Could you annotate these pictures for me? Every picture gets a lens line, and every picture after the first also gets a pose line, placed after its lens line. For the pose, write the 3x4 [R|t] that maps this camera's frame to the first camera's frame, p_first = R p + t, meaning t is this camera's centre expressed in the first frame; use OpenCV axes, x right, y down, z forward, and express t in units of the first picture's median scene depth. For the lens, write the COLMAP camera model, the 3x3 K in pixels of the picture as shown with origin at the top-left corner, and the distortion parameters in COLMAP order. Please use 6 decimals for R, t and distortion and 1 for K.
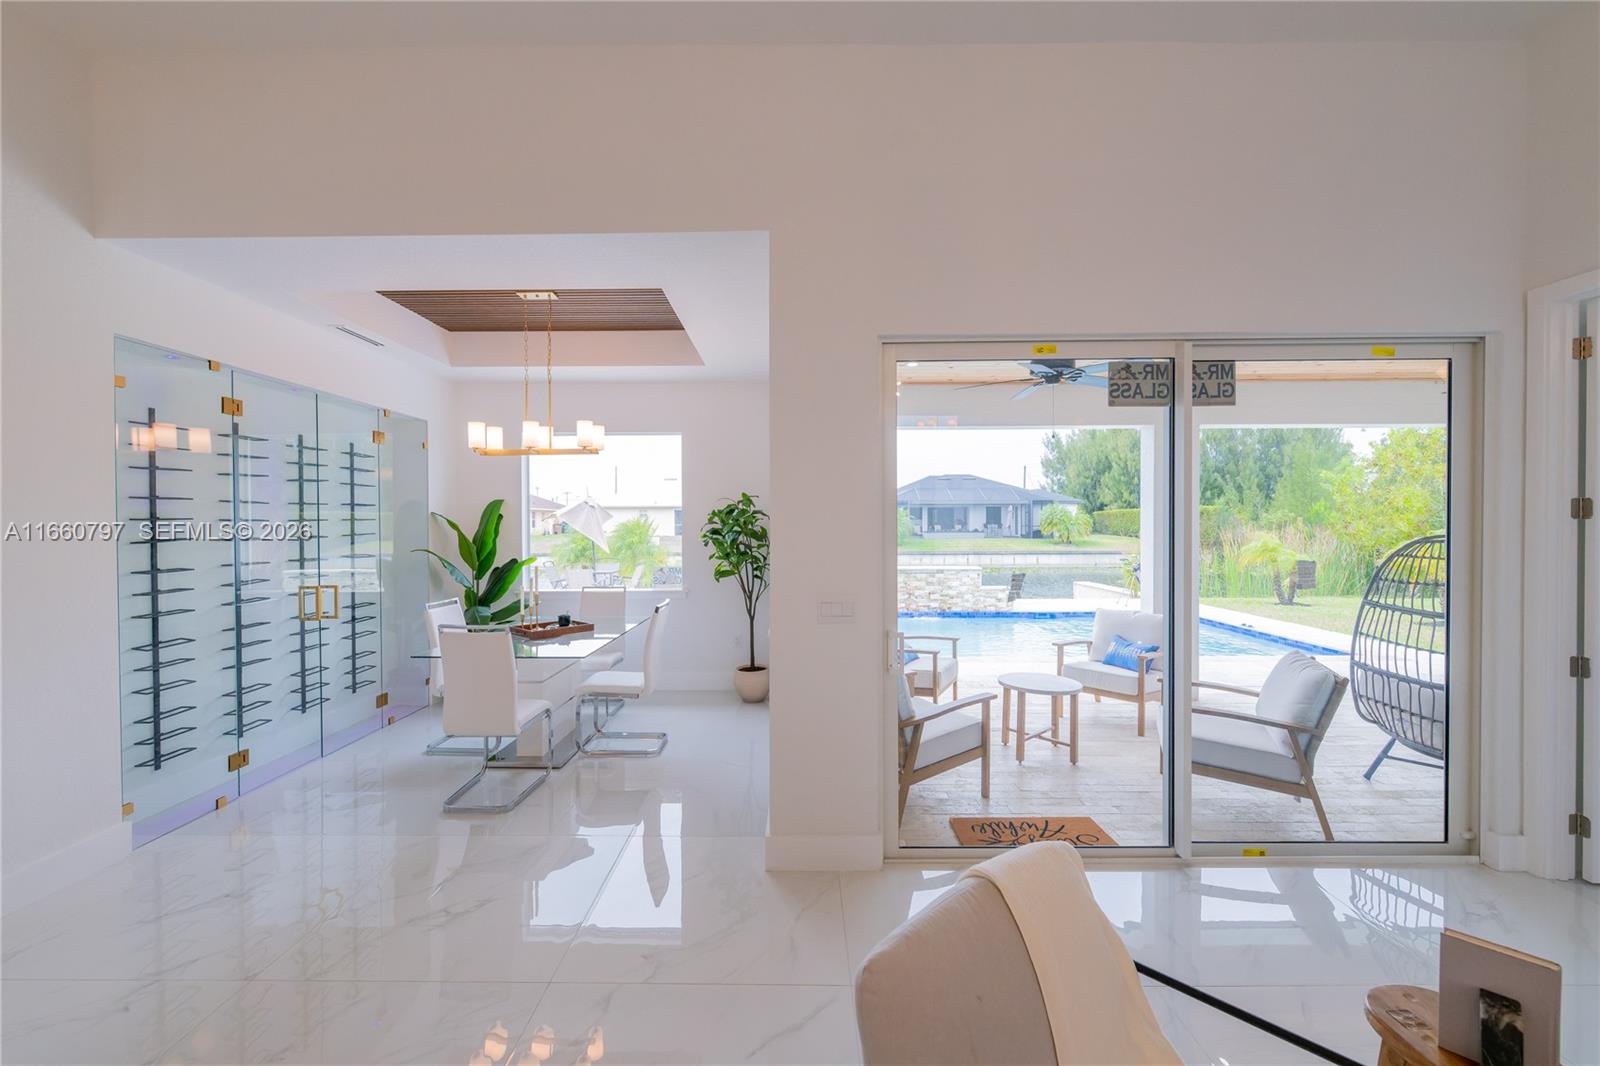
lens RADIAL K [[639.4, 0, 789.2], [0, 639.4, 530.0], [0, 0, 1]] dist [-0.002202, -0.000282]
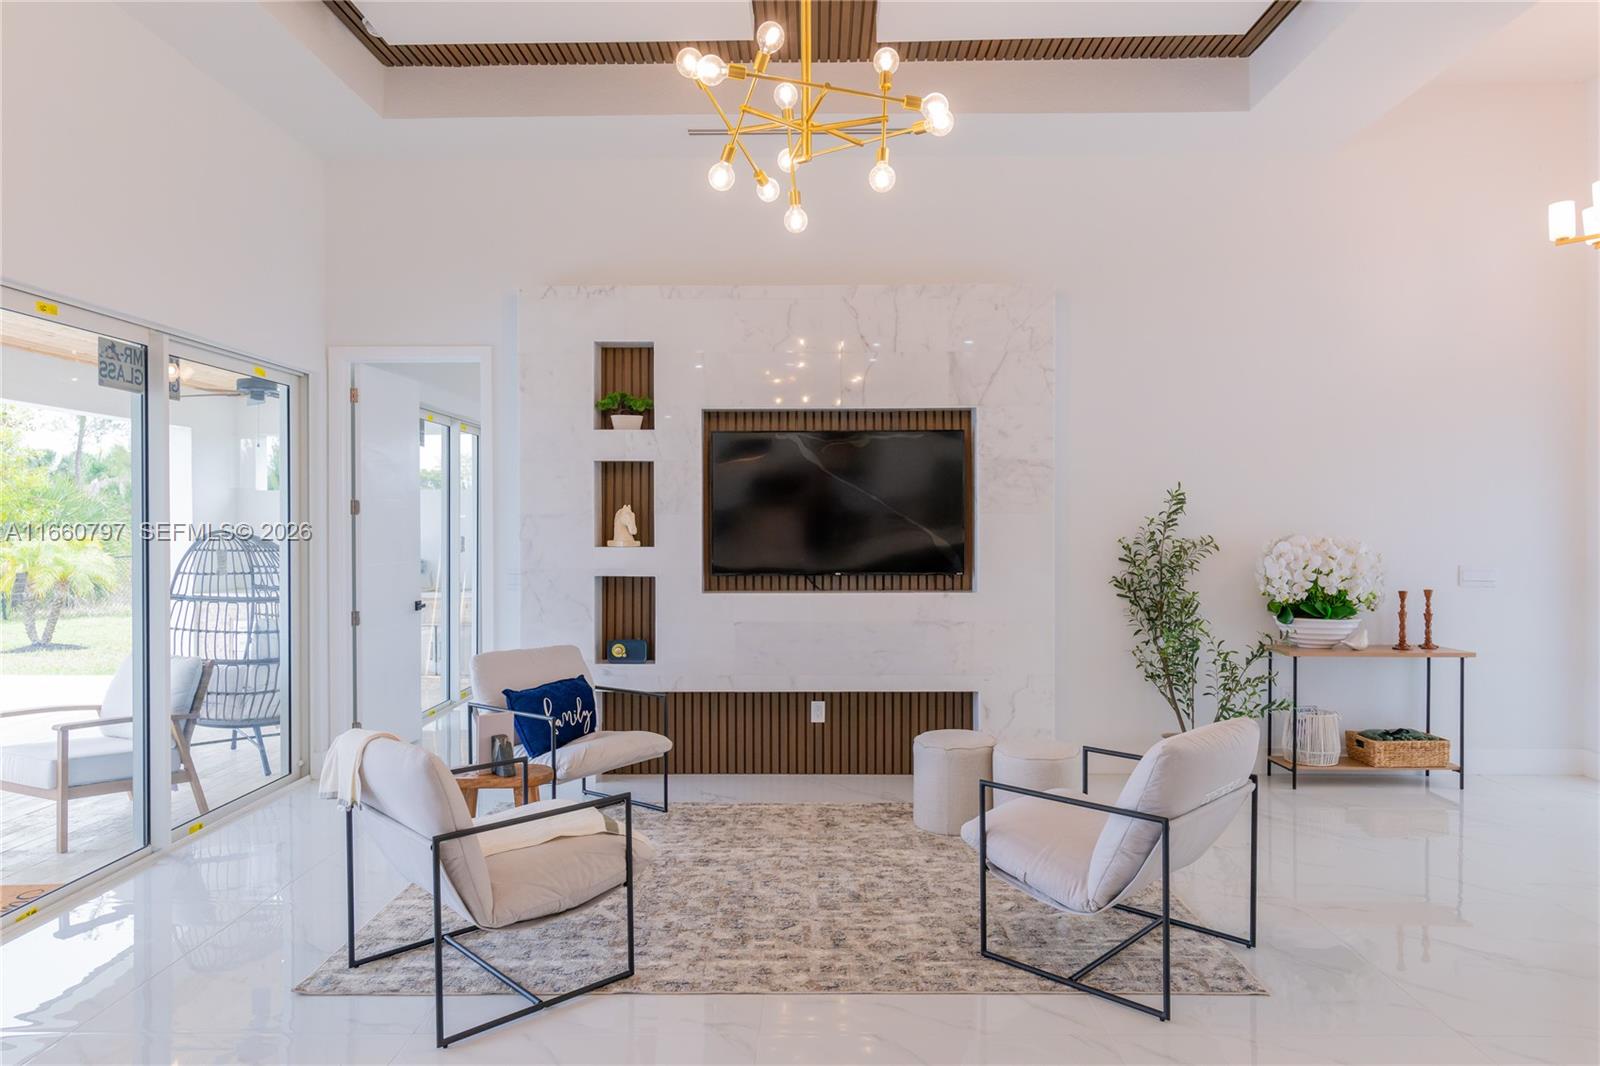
lens RADIAL K [[1010.3, 0, 802.1], [0, 1010.3, 531.4], [0, 0, 1]] dist [-0.003567, -0.000554]
pose [[0.001940, -0.001011, 0.999998, -0.494552], [0.013914, 0.999903, 0.000984, 0.015121], [-0.999901, 0.013912, 0.001954, -0.004931]]
